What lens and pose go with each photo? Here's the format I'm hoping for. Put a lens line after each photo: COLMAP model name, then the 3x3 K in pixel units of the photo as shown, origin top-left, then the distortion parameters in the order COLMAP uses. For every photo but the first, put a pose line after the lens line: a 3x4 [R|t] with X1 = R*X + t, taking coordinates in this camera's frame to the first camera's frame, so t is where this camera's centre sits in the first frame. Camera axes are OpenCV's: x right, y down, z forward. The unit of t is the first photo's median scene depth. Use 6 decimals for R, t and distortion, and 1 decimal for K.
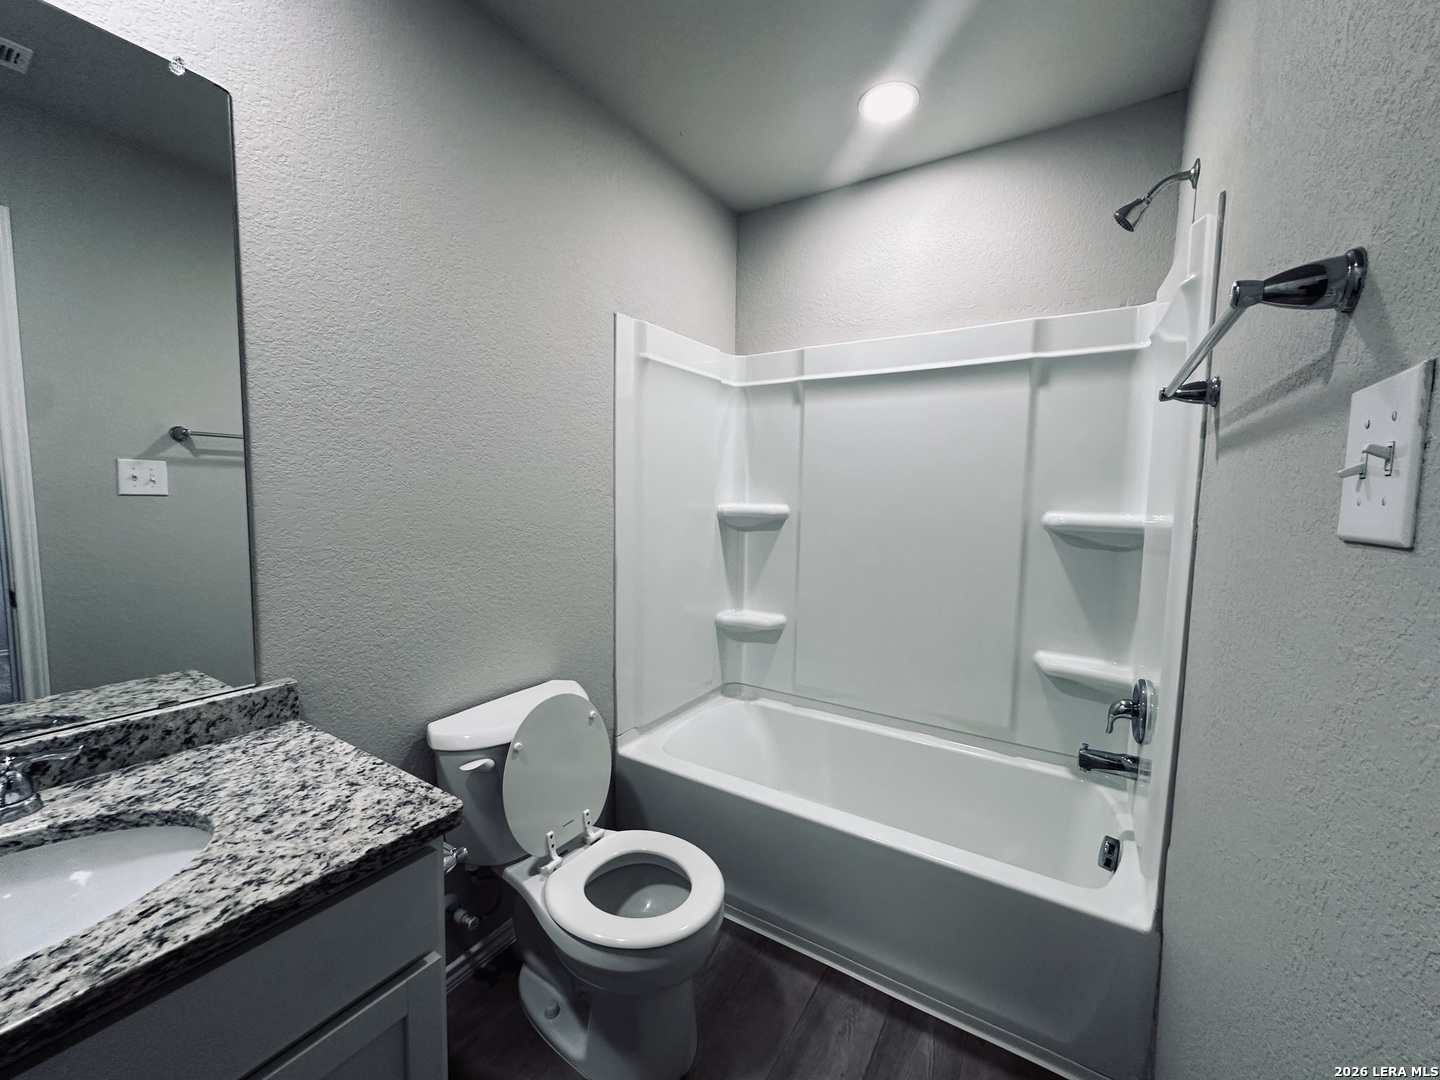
lens RADIAL K [[578.3, 0, 718.9], [0, 578.3, 542.2], [0, 0, 1]] dist [-0.002596, 0.000532]
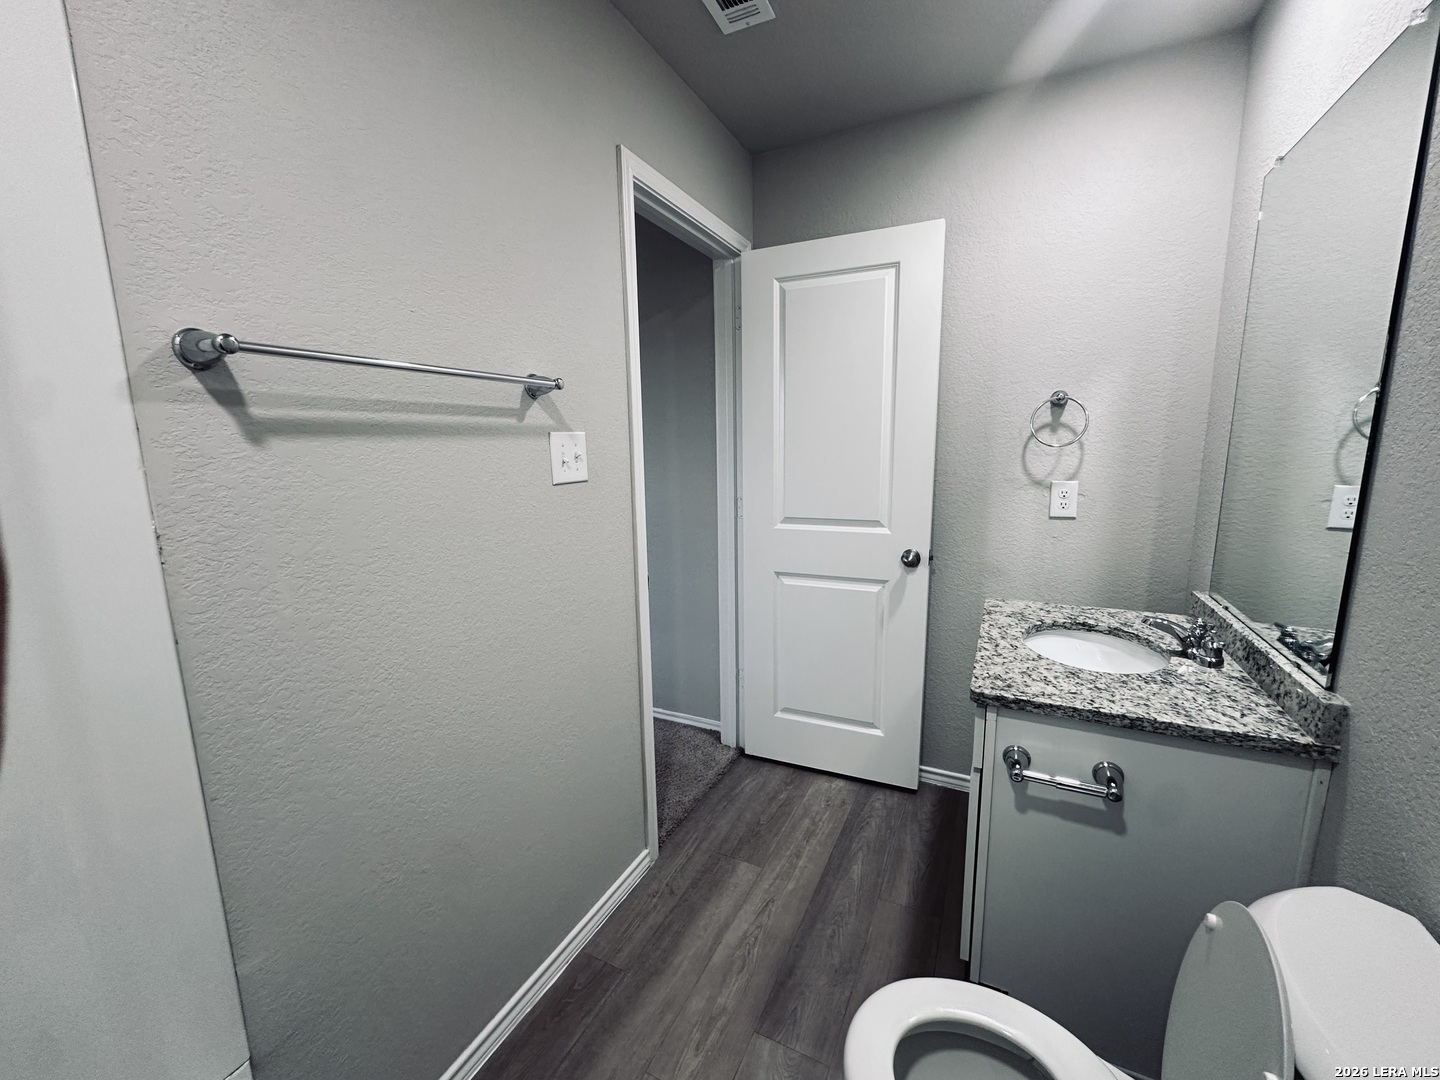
lens RADIAL K [[578.3, 0, 718.9], [0, 578.3, 542.2], [0, 0, 1]] dist [-0.002596, 0.000532]
pose [[-0.993679, 0.018351, -0.110751, 0.327444], [-0.010753, 0.966455, 0.256612, -0.256774], [0.111745, 0.256181, -0.960148, 2.155790]]
